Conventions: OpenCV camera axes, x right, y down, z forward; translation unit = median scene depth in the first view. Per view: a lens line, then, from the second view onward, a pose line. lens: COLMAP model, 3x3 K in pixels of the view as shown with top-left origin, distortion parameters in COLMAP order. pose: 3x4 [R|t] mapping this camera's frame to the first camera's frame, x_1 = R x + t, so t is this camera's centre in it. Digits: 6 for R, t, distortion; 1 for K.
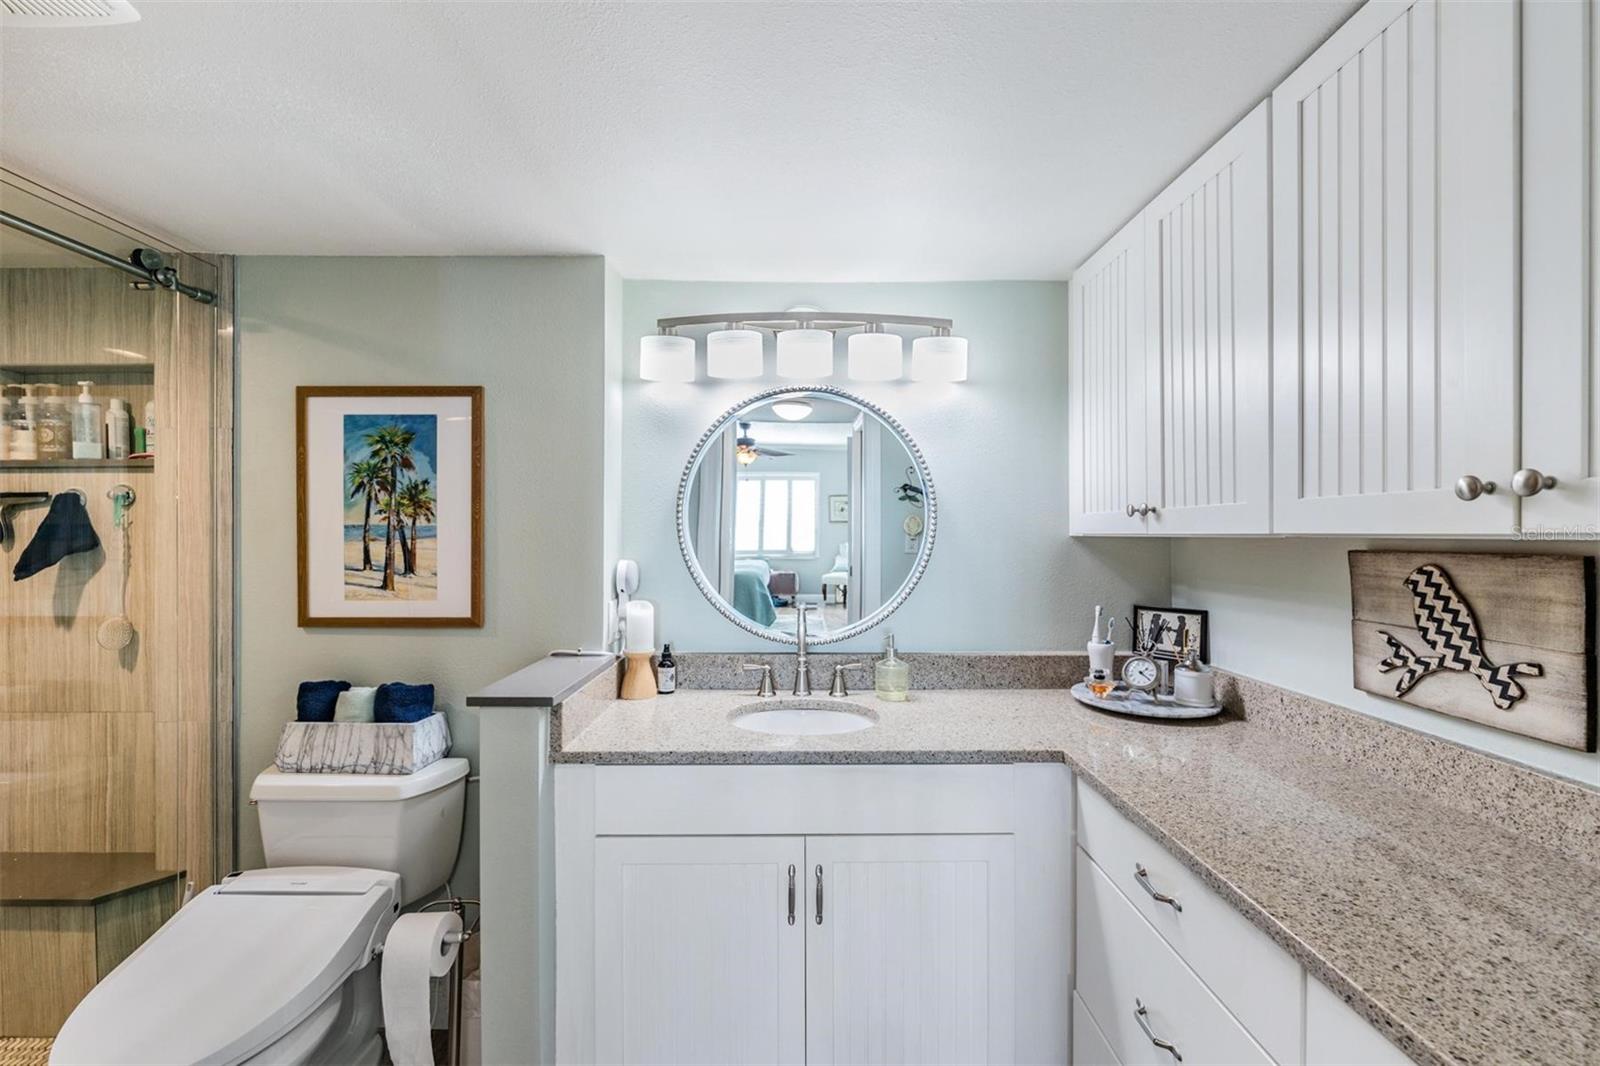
lens RADIAL K [[648.4, 0, 798.7], [0, 648.4, 531.0], [0, 0, 1]] dist [0.006326, -0.004800]
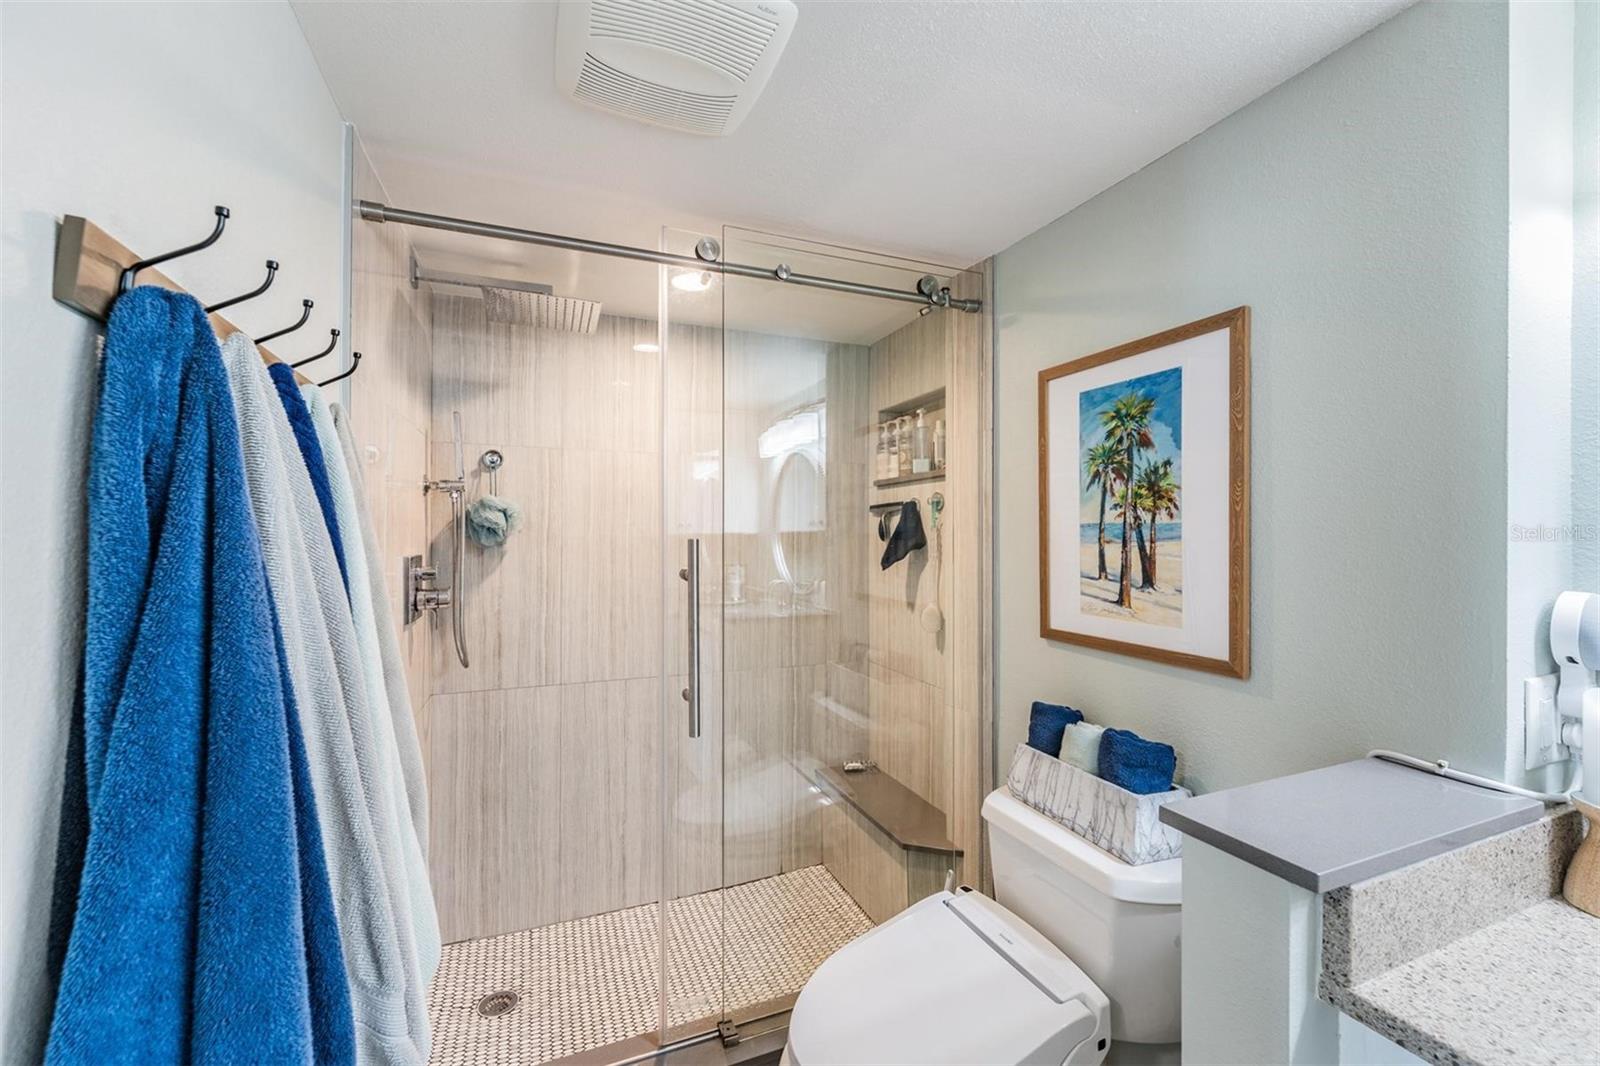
lens RADIAL K [[648.4, 0, 798.7], [0, 648.4, 531.0], [0, 0, 1]] dist [0.006326, -0.004800]
pose [[0.372365, -0.004415, -0.928076, -0.055152], [0.006010, 0.999979, -0.002346, -0.000073], [0.928067, -0.004704, 0.372384, 0.348226]]
